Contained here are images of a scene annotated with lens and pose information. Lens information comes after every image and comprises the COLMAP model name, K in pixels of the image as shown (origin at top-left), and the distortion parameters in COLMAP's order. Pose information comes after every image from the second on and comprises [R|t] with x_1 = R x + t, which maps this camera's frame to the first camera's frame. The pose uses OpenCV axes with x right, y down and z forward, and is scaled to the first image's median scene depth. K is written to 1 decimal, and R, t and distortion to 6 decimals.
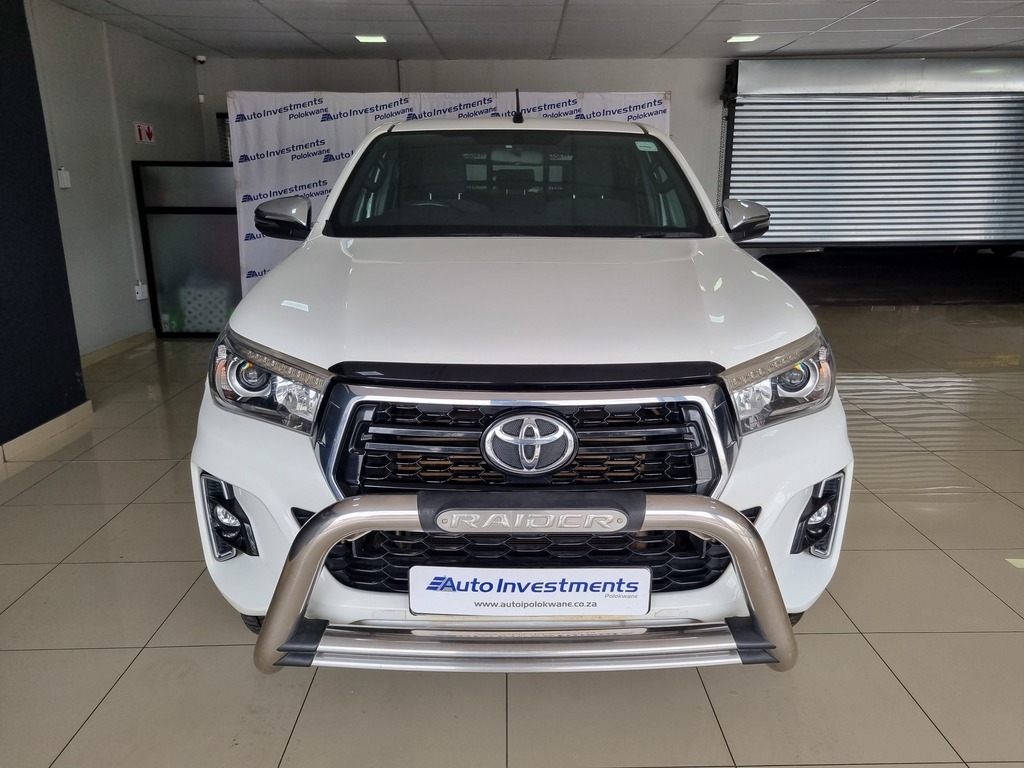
lens RADIAL K [[782.7, 0, 515.4], [0, 782.7, 387.1], [0, 0, 1]] dist [0.071677, -0.052608]
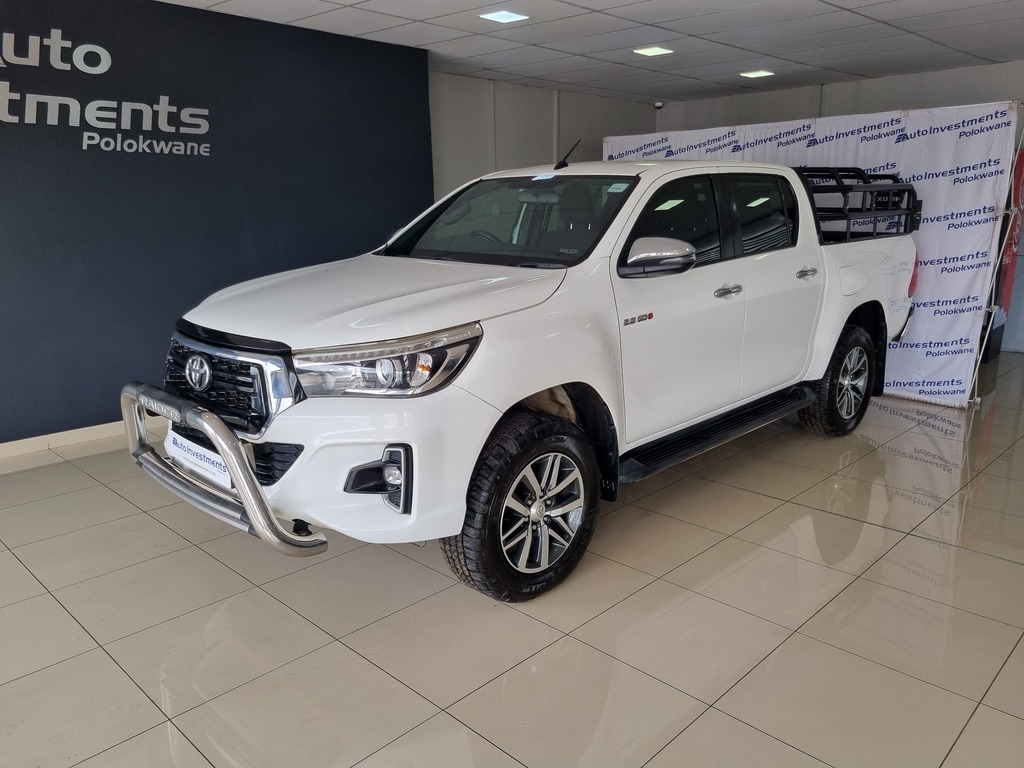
lens RADIAL K [[782.7, 0, 515.4], [0, 782.7, 387.1], [0, 0, 1]] dist [0.071677, -0.052608]
pose [[0.706808, 0.156829, -0.689802, 1.684460], [-0.170939, 0.984083, 0.048582, -0.101302], [0.686442, 0.083576, 0.722366, 0.203109]]
